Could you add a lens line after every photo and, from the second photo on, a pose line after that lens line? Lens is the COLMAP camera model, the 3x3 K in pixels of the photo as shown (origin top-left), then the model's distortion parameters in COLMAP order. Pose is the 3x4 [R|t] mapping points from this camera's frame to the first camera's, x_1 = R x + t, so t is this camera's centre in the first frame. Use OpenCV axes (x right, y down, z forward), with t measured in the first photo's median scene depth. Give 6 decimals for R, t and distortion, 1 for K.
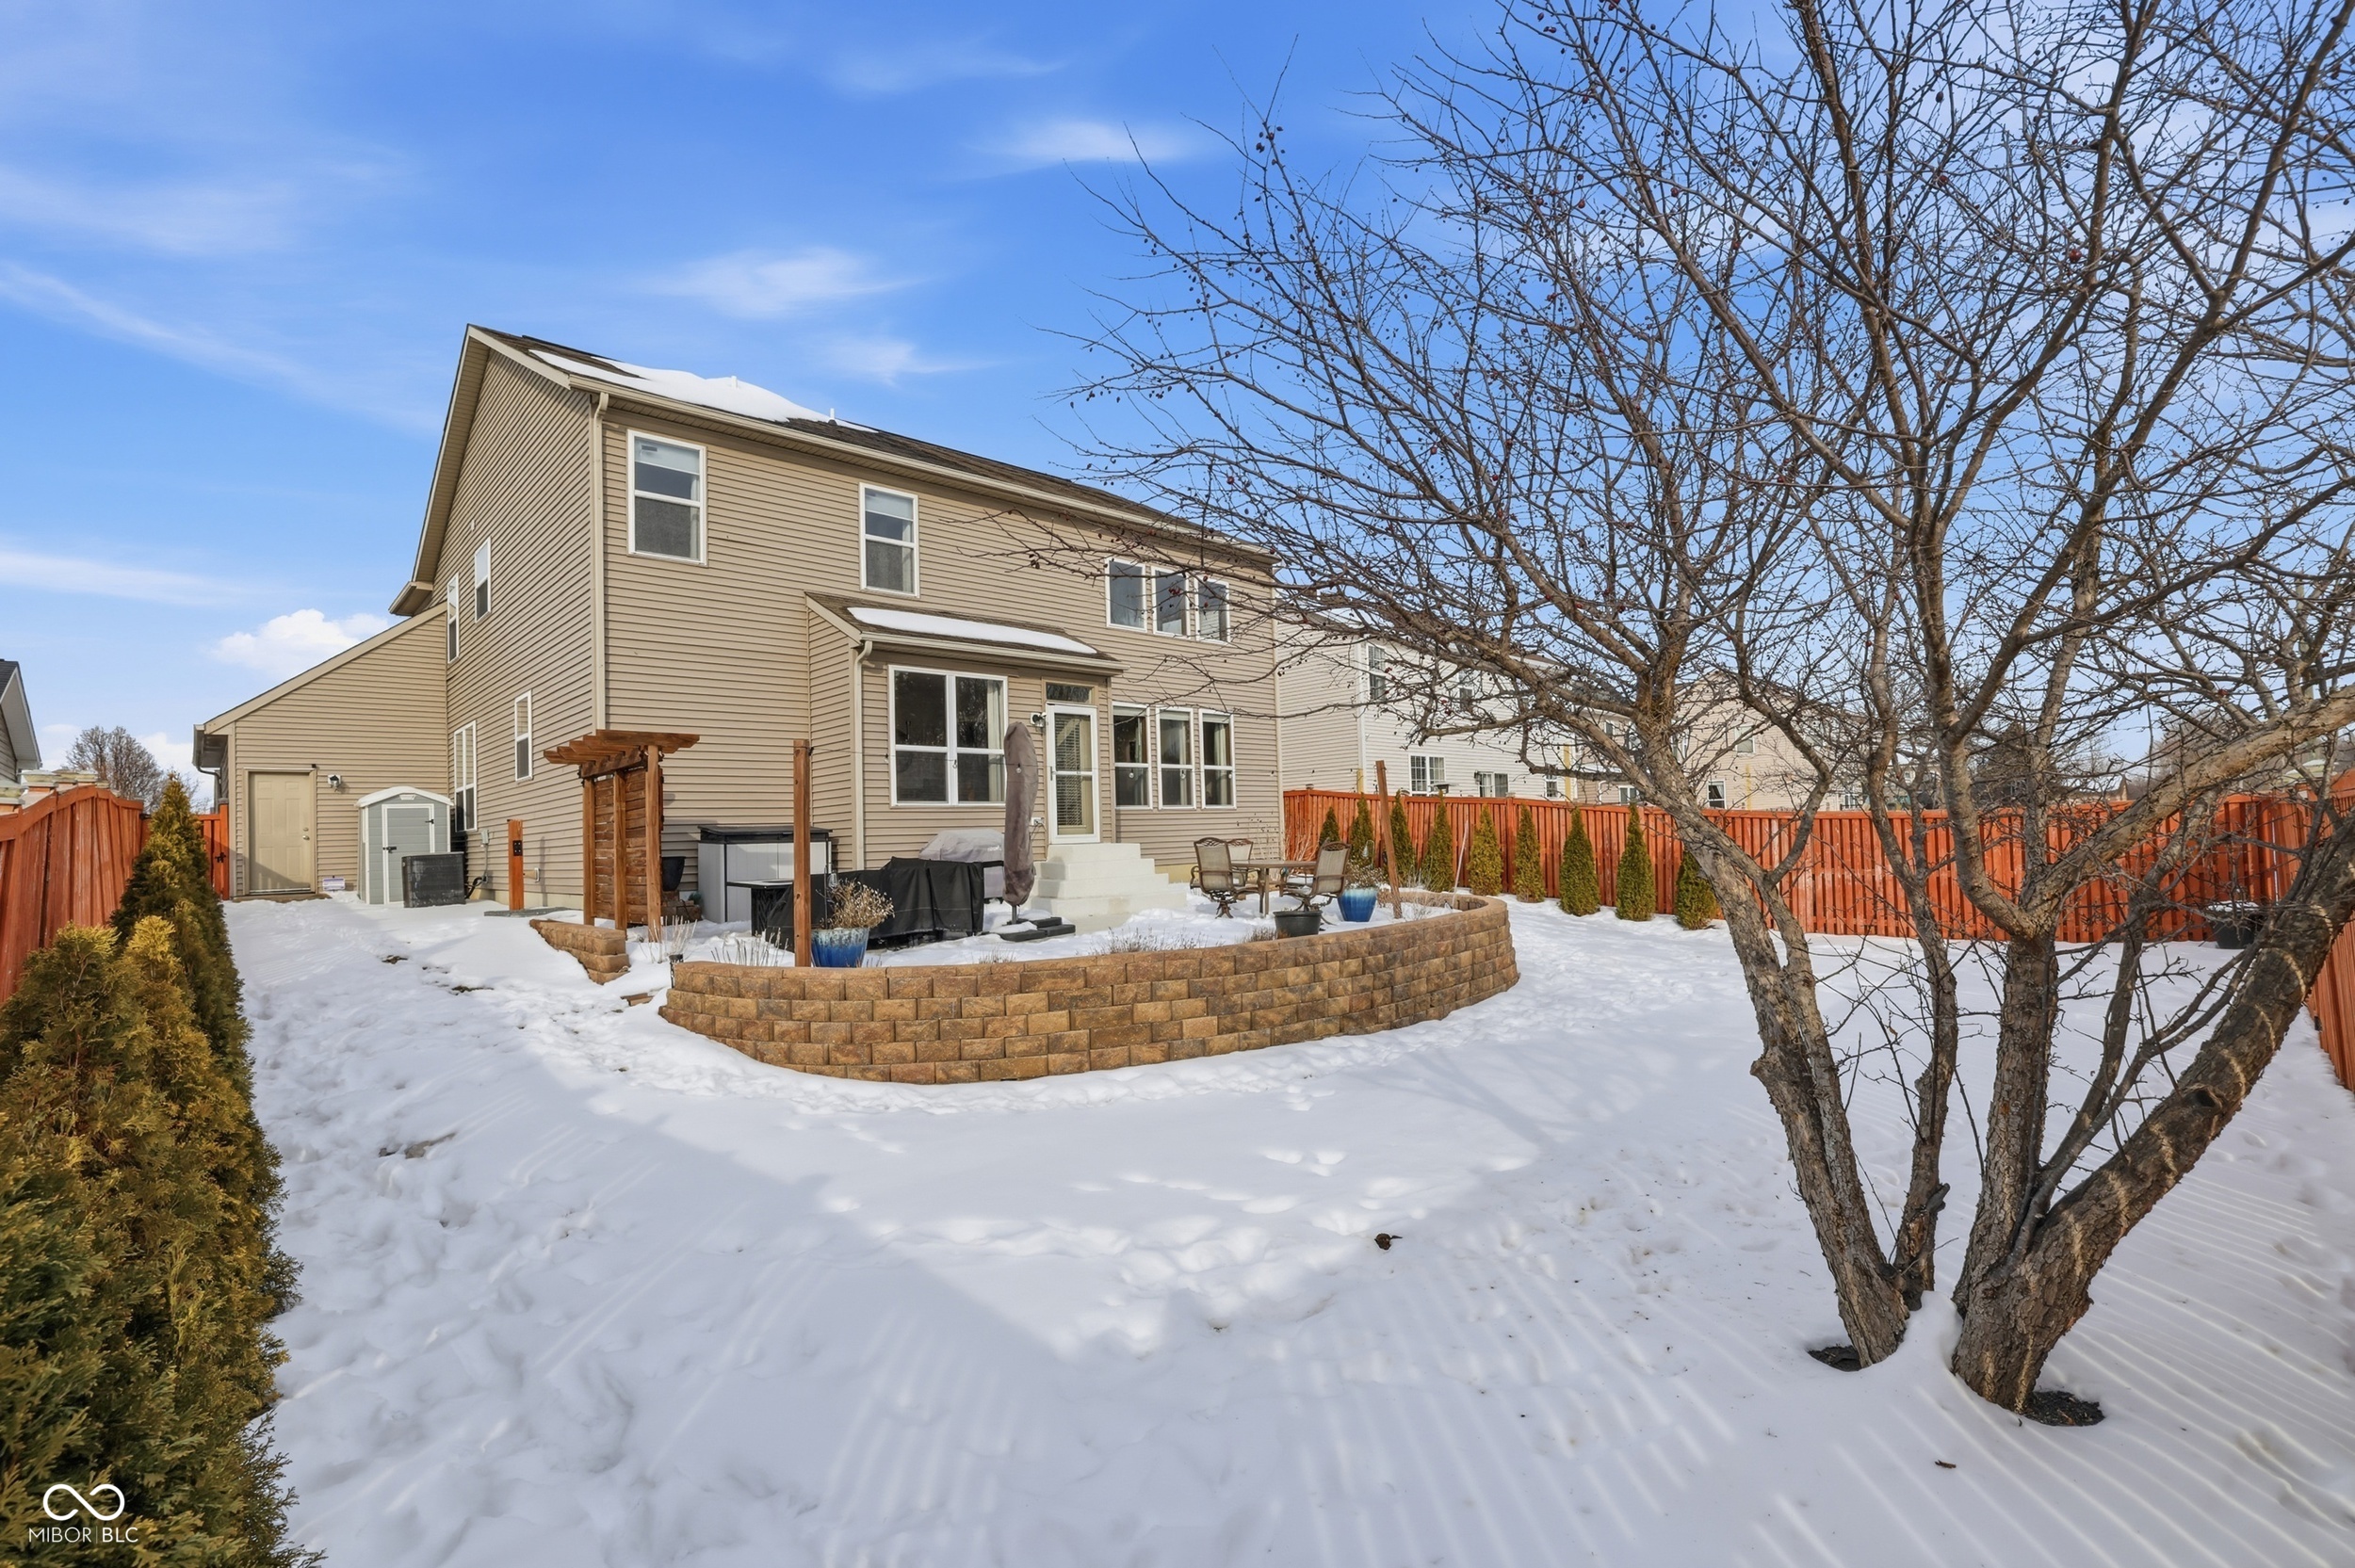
lens RADIAL K [[1047.5, 0, 1178.3], [0, 1047.5, 791.7], [0, 0, 1]] dist [0.000985, 0.000145]
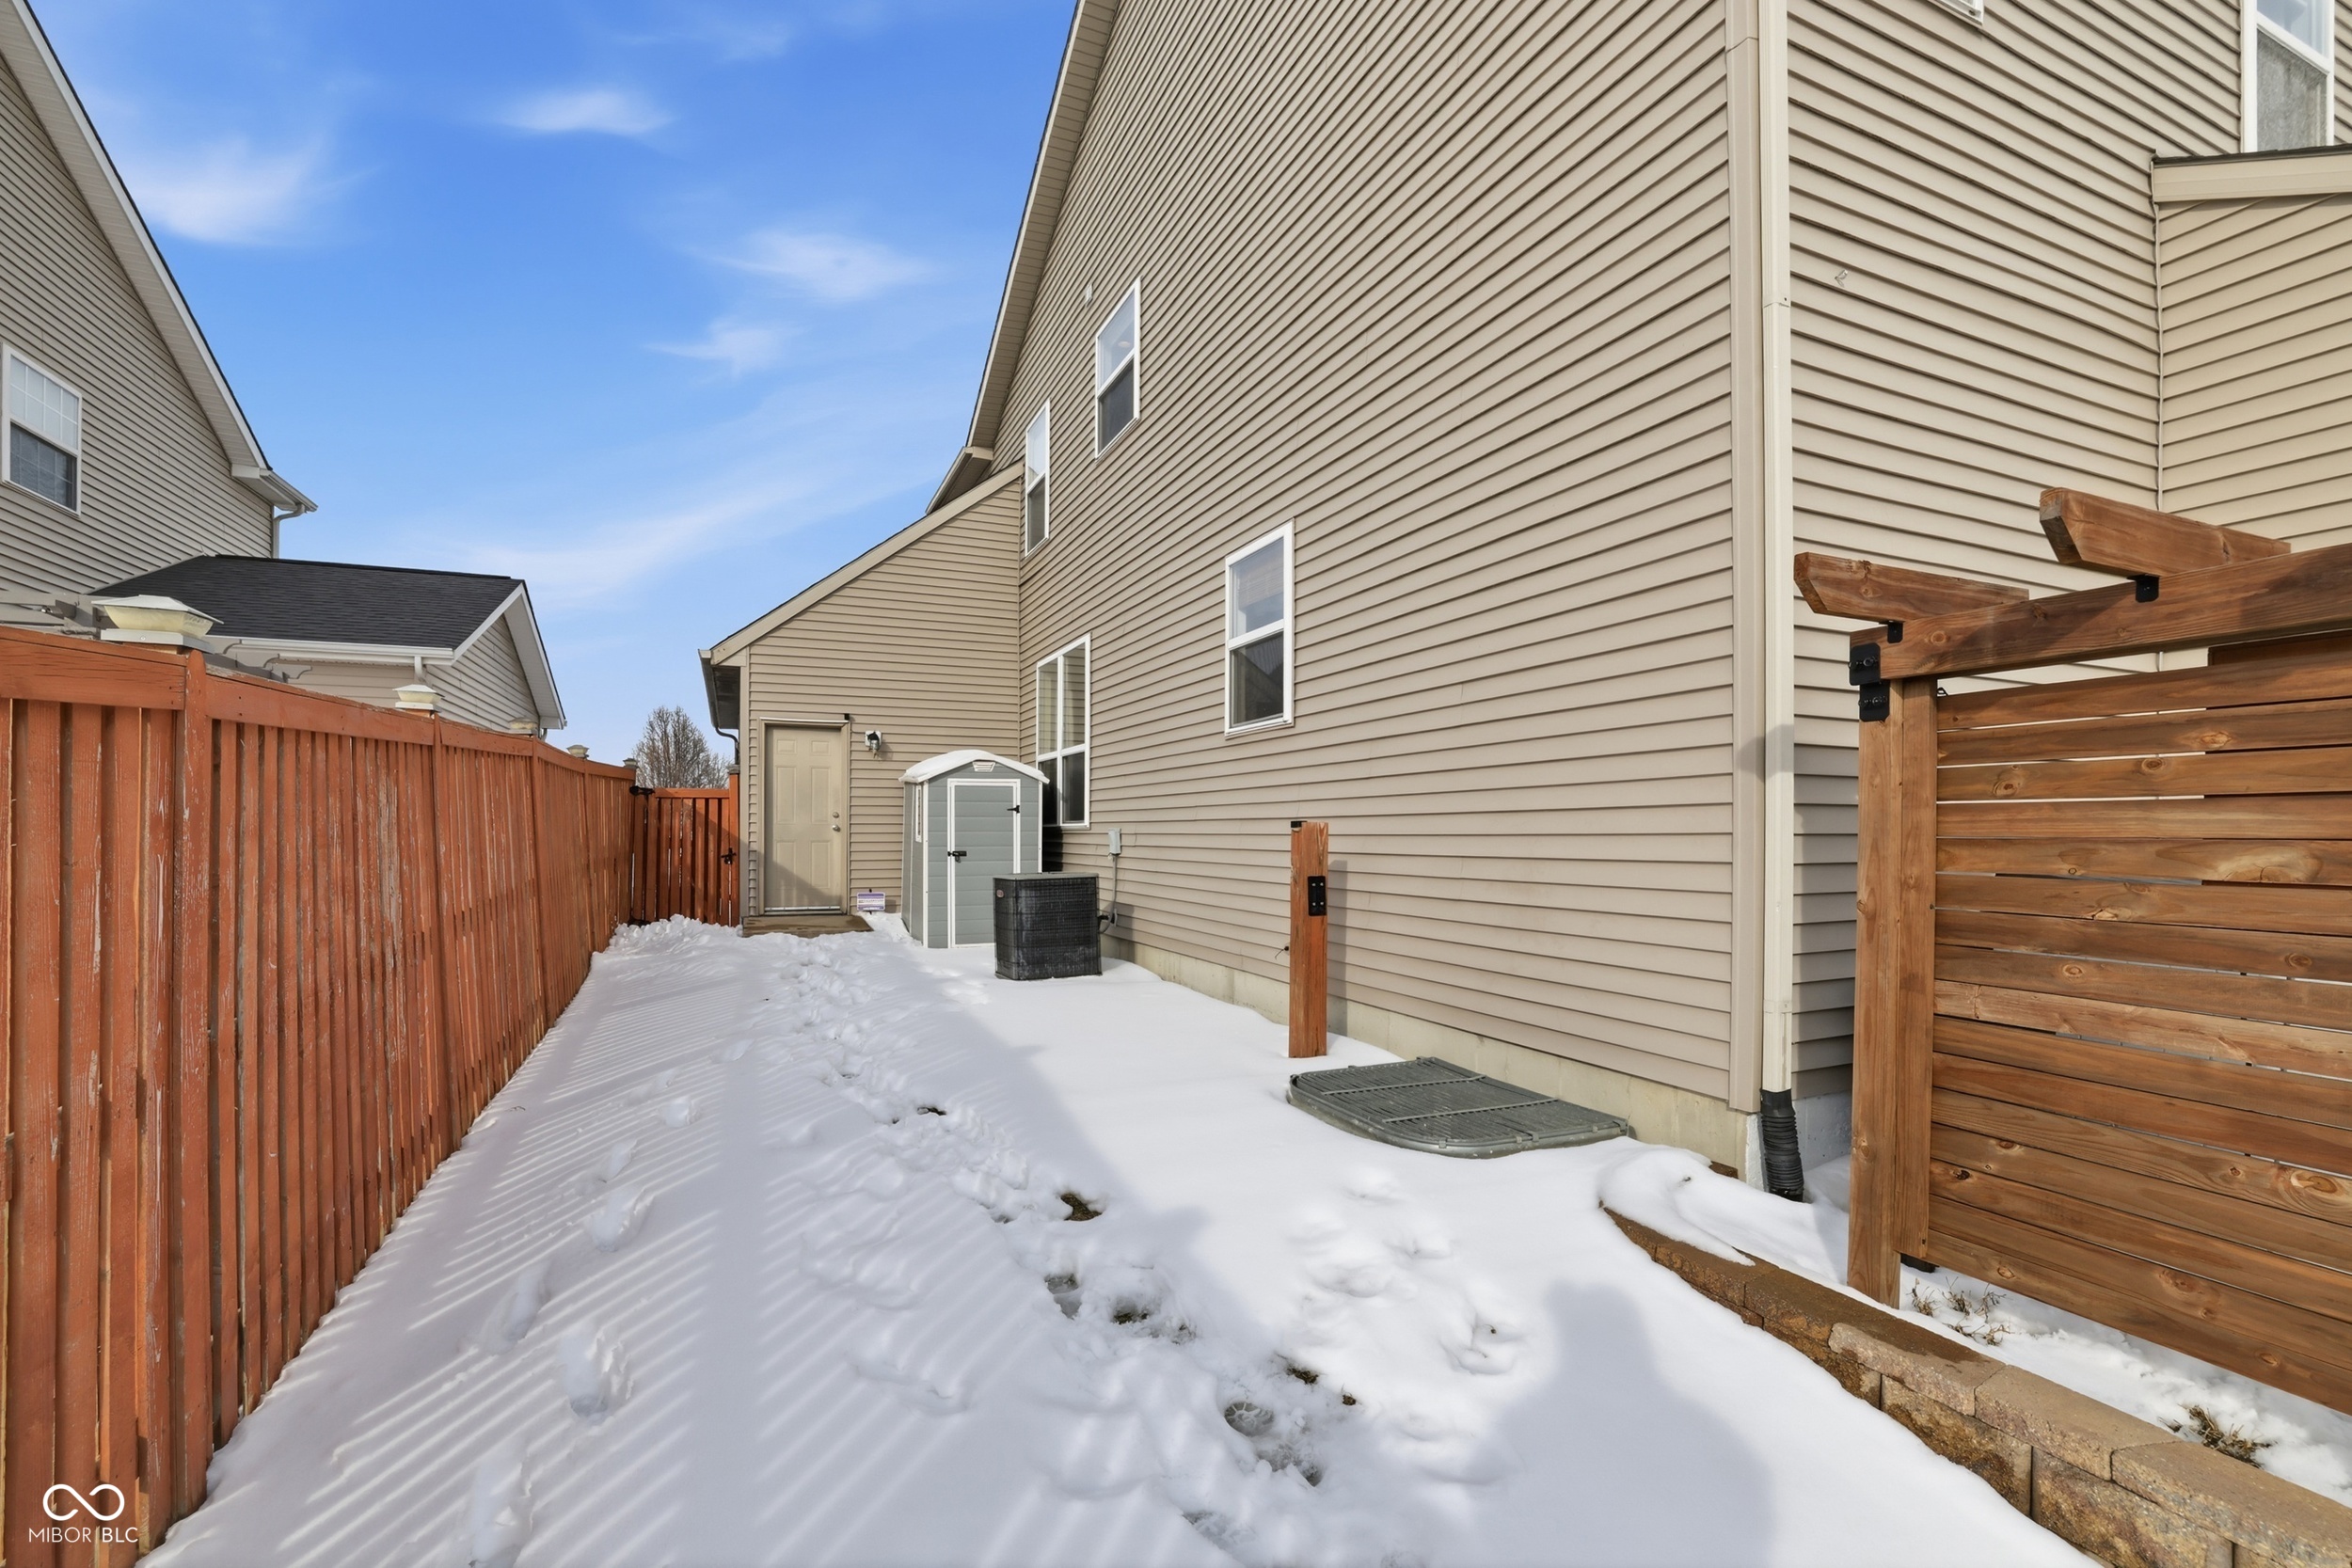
lens RADIAL K [[1046.2, 0, 1181.0], [0, 1046.2, 787.7], [0, 0, 1]] dist [0.000985, 0.000145]
pose [[0.939798, 0.023943, -0.340892, -0.417523], [-0.020978, 0.999703, 0.012381, 0.007142], [0.341087, -0.004484, 0.940021, 0.471678]]
